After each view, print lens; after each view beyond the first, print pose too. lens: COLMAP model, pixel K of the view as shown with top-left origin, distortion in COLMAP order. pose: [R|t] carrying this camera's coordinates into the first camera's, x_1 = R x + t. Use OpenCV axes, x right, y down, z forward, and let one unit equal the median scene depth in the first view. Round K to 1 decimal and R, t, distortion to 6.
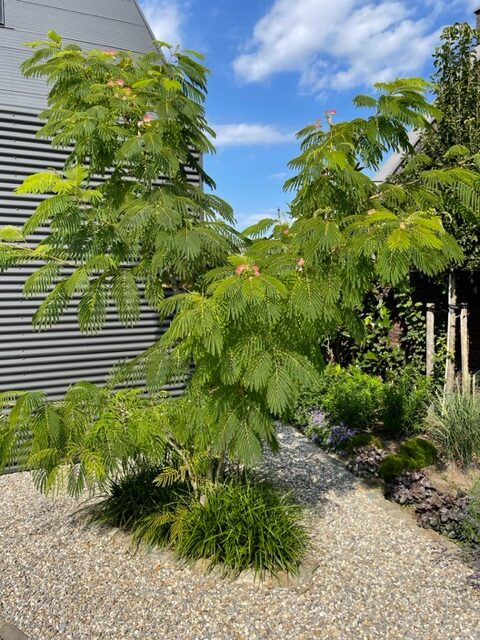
lens RADIAL K [[480.8, 0, 239.9], [0, 480.8, 317.3], [0, 0, 1]] dist [0.061629, -0.096842]
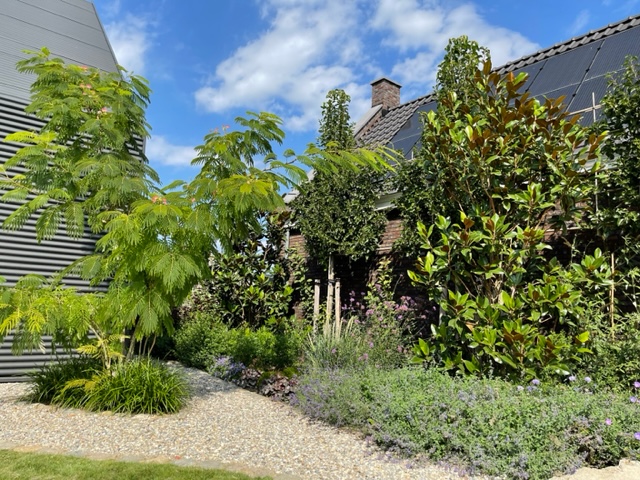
lens RADIAL K [[492.8, 0, 319.8], [0, 492.8, 230.6], [0, 0, 1]] dist [0.046236, -0.004333]
pose [[0.964010, 0.087783, 0.250957, 0.055213], [-0.027745, 0.971981, -0.233417, 0.166250], [-0.264416, 0.218053, 0.939434, -0.312553]]
